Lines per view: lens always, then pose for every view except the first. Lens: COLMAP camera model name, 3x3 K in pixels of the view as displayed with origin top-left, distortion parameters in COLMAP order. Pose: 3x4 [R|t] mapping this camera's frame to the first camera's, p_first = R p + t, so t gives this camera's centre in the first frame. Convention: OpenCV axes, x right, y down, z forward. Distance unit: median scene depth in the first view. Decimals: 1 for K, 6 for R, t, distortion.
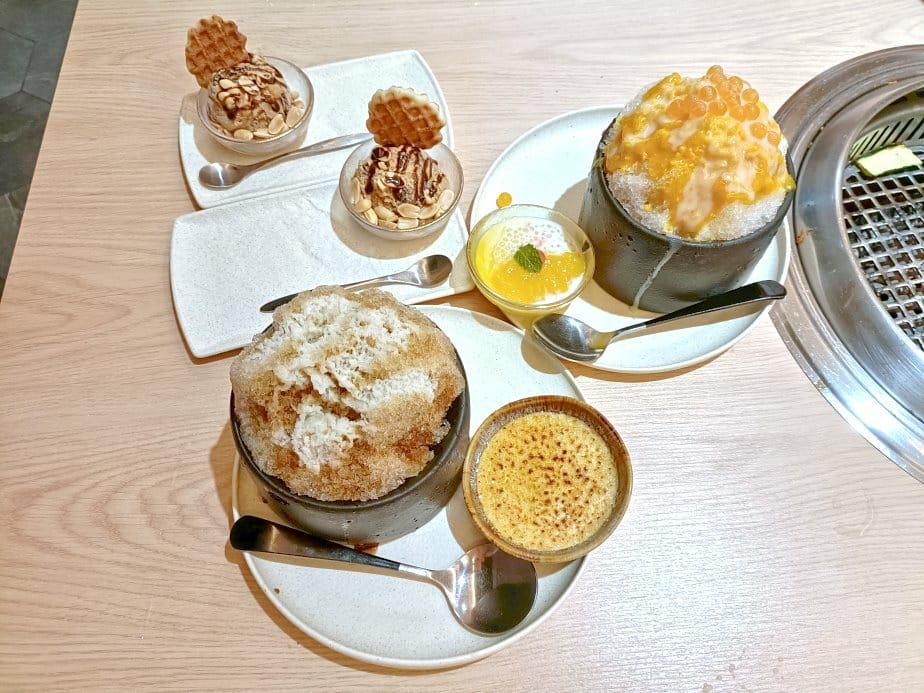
lens RADIAL K [[653.8, 0, 462.0], [0, 653.8, 346.5], [0, 0, 1]] dist [0.049427, -0.149501]
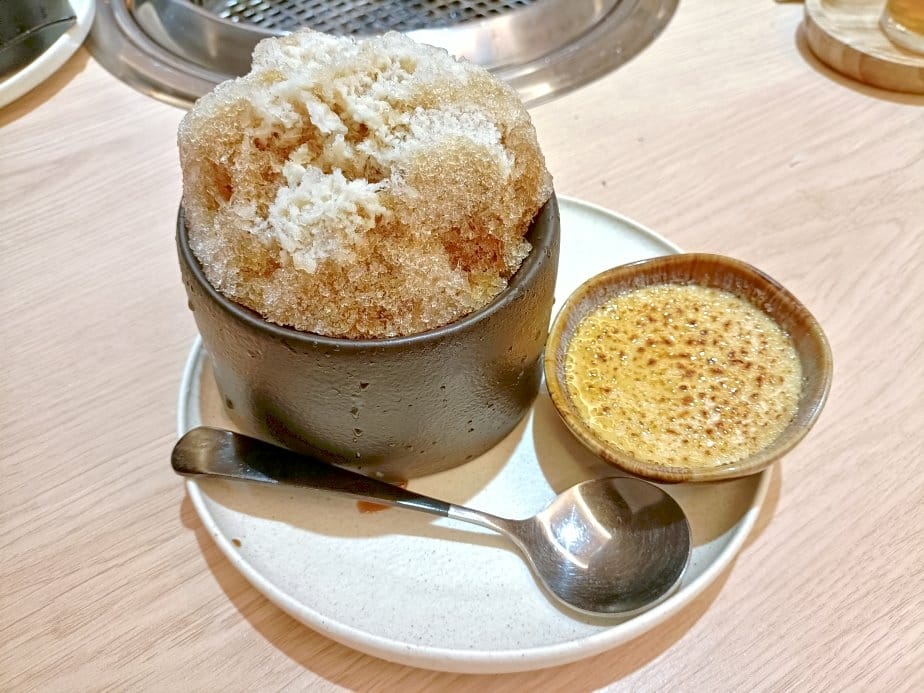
lens RADIAL K [[674.4, 0, 462.0], [0, 674.4, 346.5], [0, 0, 1]] dist [-0.000129, -0.003692]
pose [[0.999766, -0.004677, -0.021140, -0.066205], [0.000491, 0.981037, -0.193820, 0.313819], [0.021646, 0.193764, 0.980809, 0.375836]]
